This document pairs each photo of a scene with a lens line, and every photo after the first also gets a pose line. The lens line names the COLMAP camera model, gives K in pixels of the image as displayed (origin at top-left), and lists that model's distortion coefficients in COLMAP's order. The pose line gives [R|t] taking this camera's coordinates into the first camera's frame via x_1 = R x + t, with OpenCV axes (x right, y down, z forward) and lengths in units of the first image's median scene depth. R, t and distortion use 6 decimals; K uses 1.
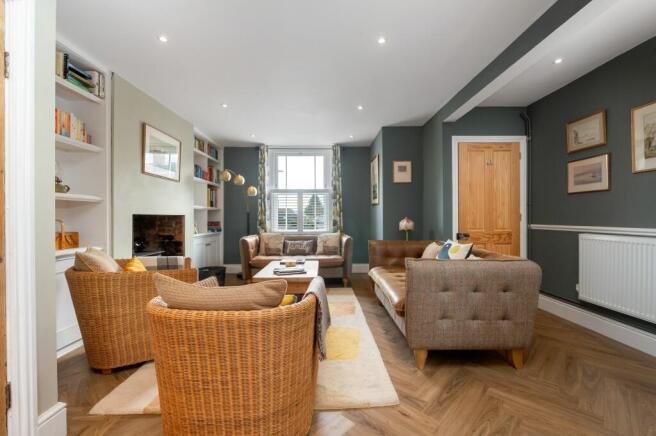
lens RADIAL K [[255.5, 0, 328.0], [0, 255.5, 218.0], [0, 0, 1]] dist [0.000019, -0.000001]
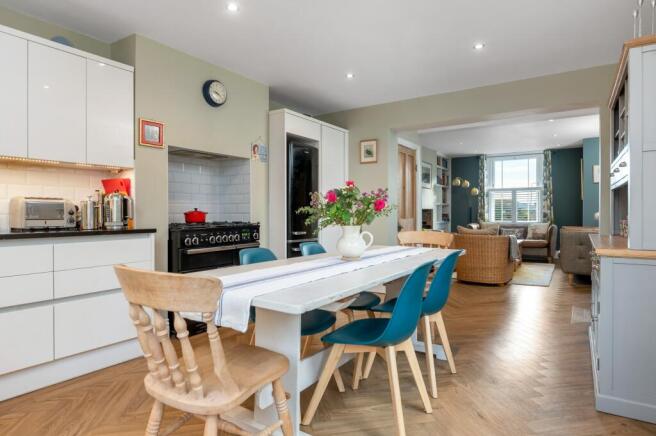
lens RADIAL K [[368.6, 0, 329.2], [0, 368.6, 215.1], [0, 0, 1]] dist [-0.012277, 0.000320]
pose [[0.815927, 0.006877, -0.578114, 0.195360], [-0.004920, 0.999976, 0.004951, 0.015271], [0.578134, -0.001195, 0.815941, -0.994343]]
